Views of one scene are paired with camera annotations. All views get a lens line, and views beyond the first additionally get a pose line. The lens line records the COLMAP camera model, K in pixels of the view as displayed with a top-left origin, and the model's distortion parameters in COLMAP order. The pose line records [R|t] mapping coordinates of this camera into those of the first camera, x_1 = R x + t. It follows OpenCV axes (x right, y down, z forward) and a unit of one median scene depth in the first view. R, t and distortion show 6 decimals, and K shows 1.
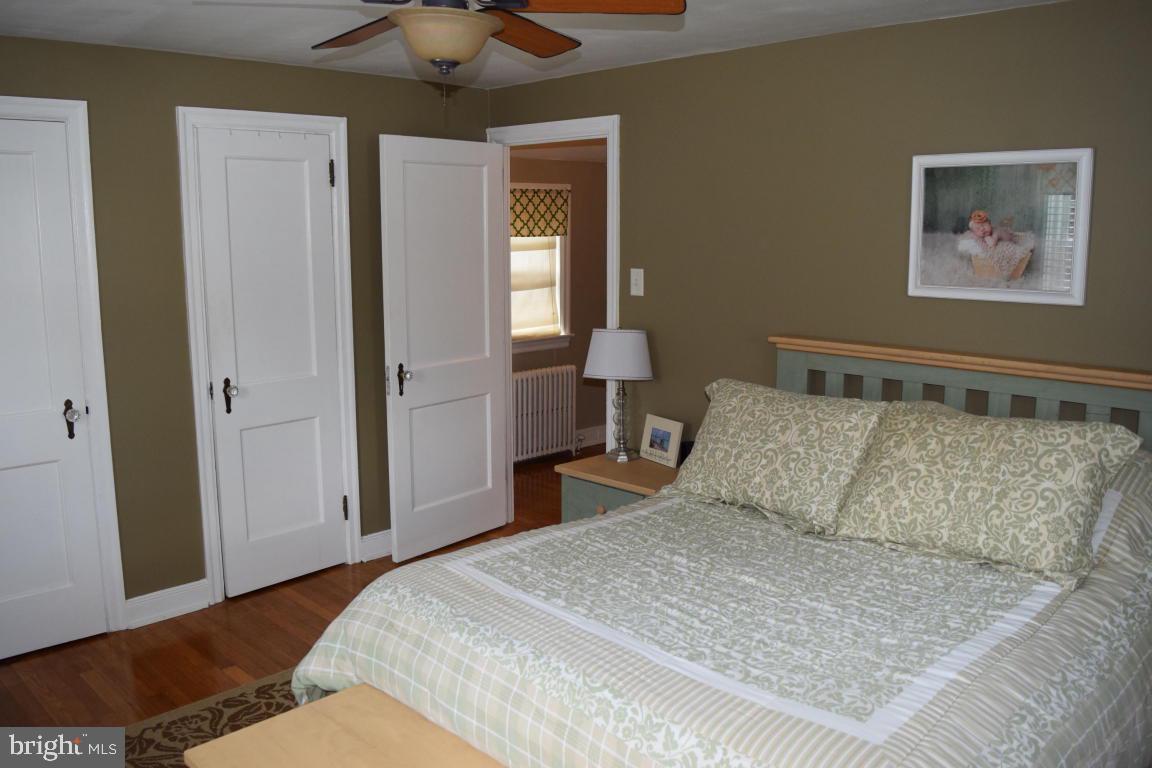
lens RADIAL K [[900.5, 0, 576.0], [0, 900.5, 384.0], [0, 0, 1]] dist [-0.104084, 0.036258]
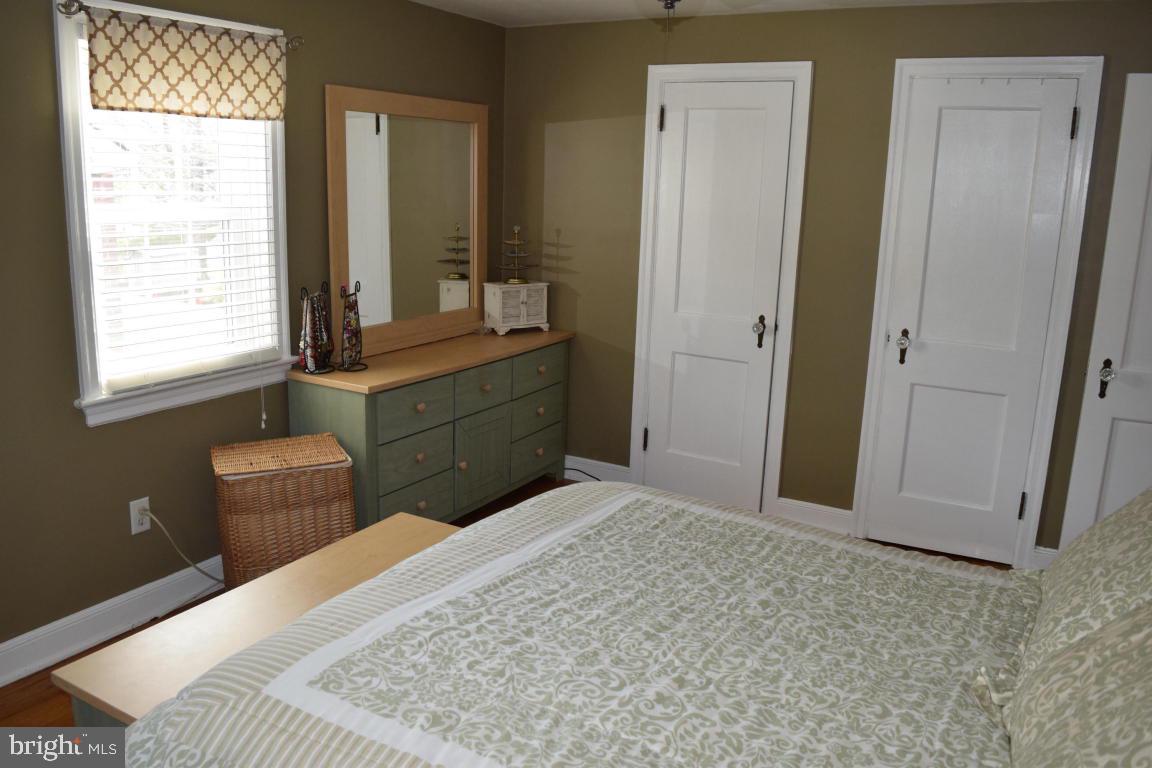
lens RADIAL K [[889.3, 0, 576.0], [0, 889.3, 384.0], [0, 0, 1]] dist [-0.111686, 0.001279]
pose [[0.263448, 0.225301, -0.937995, 0.504984], [-0.189611, 0.965471, 0.178645, -0.058636], [0.945856, 0.130791, 0.297071, 0.403882]]
